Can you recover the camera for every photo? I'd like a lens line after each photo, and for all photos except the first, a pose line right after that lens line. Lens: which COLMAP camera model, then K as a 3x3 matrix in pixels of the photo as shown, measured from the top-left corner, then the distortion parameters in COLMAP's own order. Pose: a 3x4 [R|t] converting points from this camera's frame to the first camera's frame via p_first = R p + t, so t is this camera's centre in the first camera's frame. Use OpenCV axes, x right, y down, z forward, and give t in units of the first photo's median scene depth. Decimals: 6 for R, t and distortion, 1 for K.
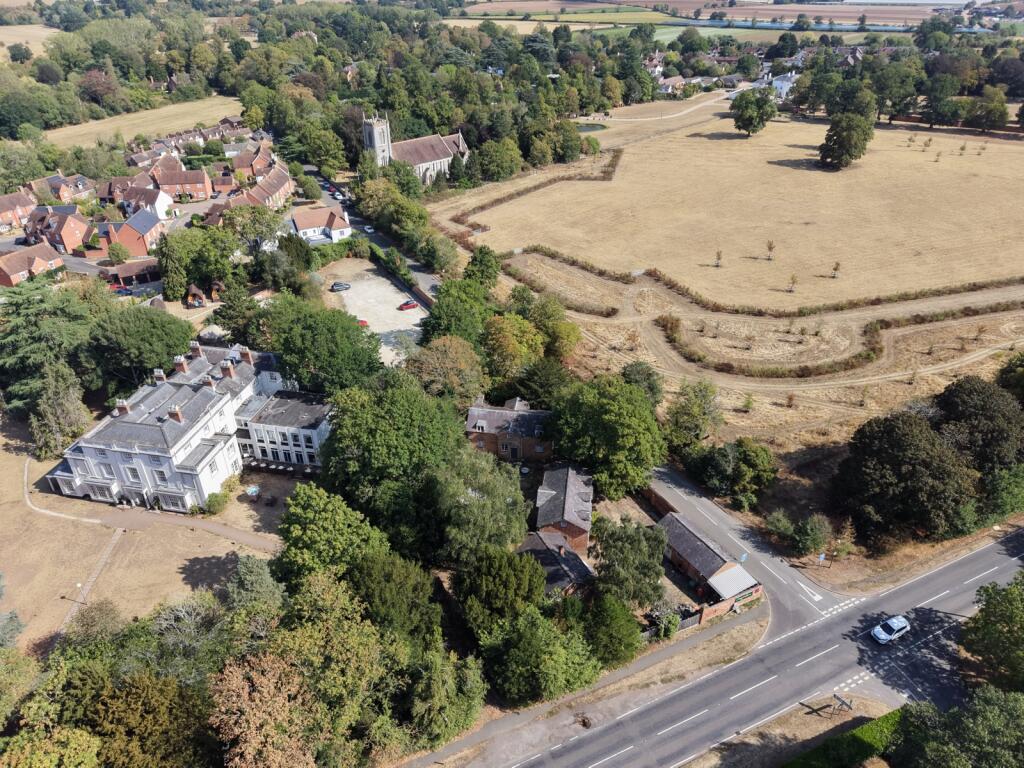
lens RADIAL K [[702.0, 0, 512.0], [0, 702.0, 384.0], [0, 0, 1]] dist [0.027952, -0.025238]
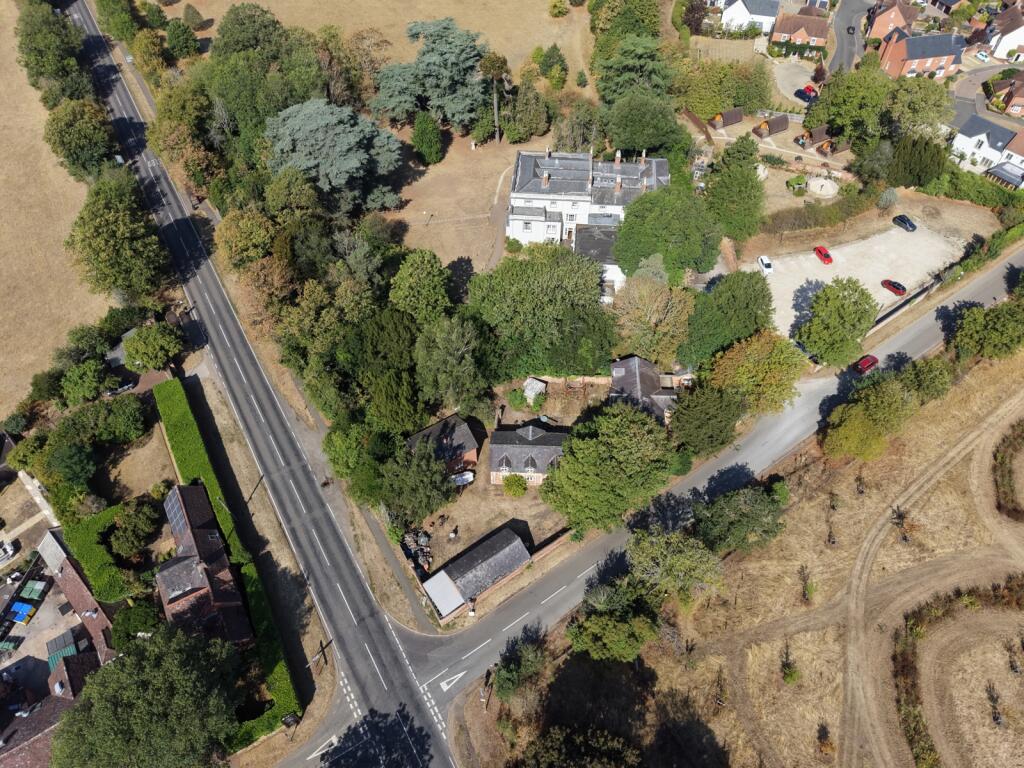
lens RADIAL K [[702.0, 0, 512.0], [0, 702.0, 384.0], [0, 0, 1]] dist [0.027952, -0.025238]
pose [[0.095400, 0.771004, -0.629644, 0.750269], [-0.505822, 0.582328, 0.636426, -0.631095], [0.857347, 0.257772, 0.445545, 0.539795]]
